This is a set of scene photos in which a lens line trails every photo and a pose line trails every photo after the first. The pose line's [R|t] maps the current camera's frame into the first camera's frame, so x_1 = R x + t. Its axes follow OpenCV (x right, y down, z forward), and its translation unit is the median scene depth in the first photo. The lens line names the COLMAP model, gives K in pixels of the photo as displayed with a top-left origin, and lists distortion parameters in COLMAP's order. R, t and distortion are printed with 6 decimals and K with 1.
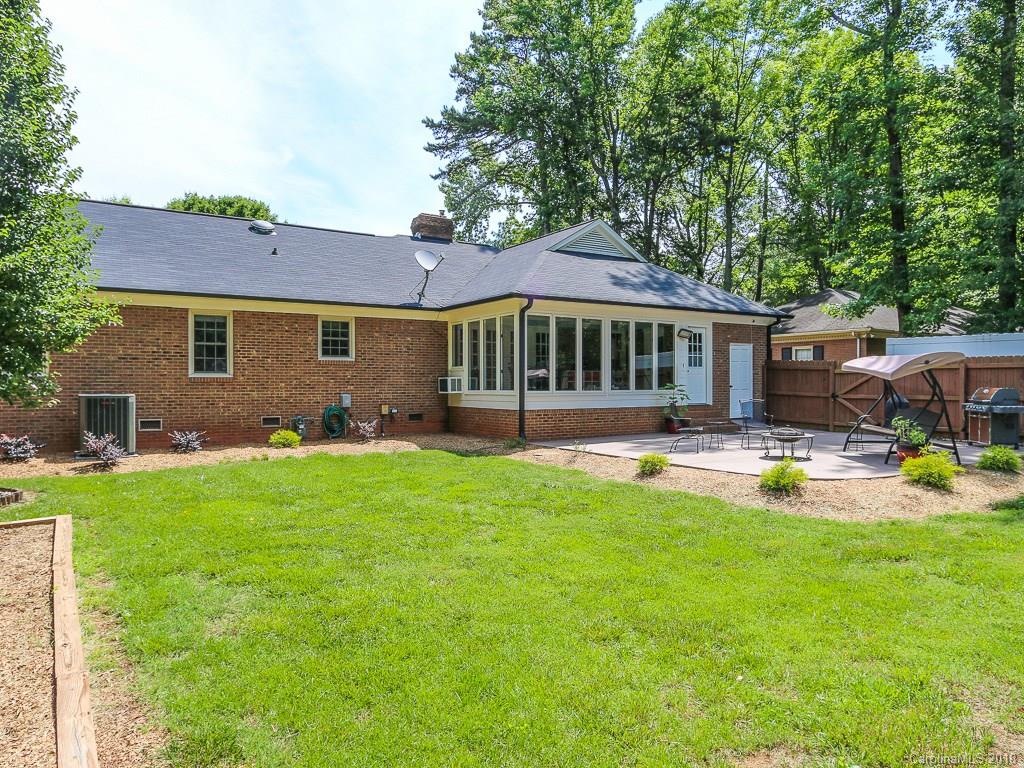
lens RADIAL K [[668.2, 0, 510.2], [0, 668.2, 383.2], [0, 0, 1]] dist [0.005591, 0.000286]
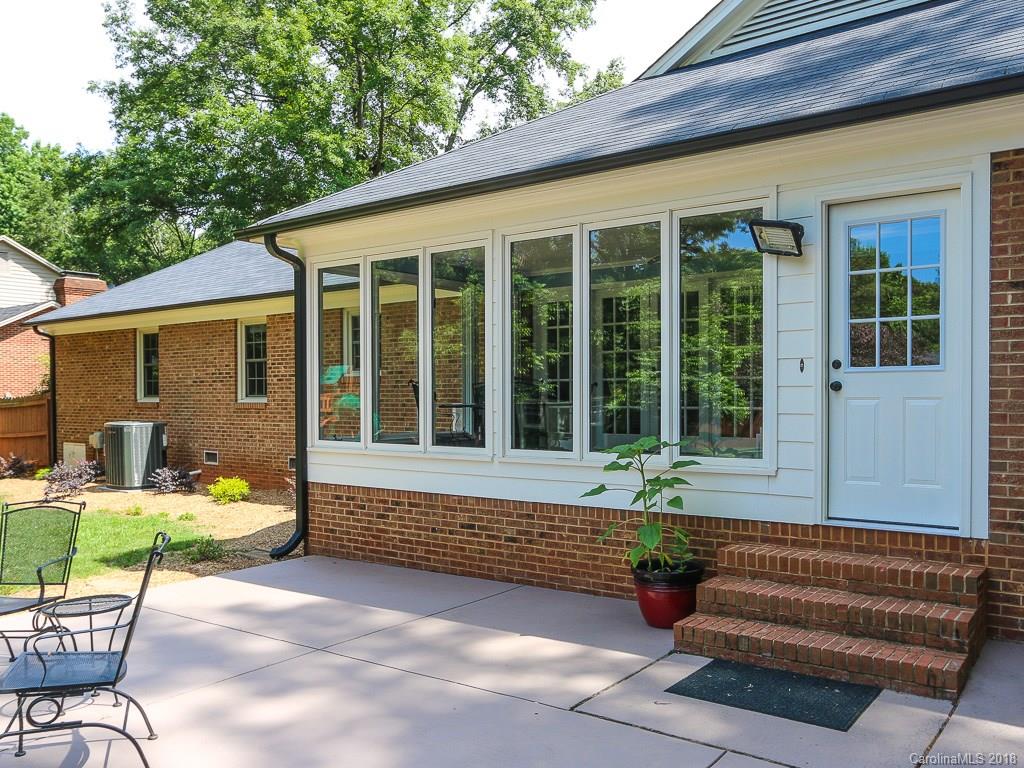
lens RADIAL K [[861.9, 0, 511.4], [0, 861.9, 390.2], [0, 0, 1]] dist [0.000887, 0.027640]
pose [[0.355451, -0.004257, -0.934685, 0.598991], [0.002296, 0.999991, -0.003681, -0.018692], [0.934692, -0.000838, 0.355457, 0.897519]]
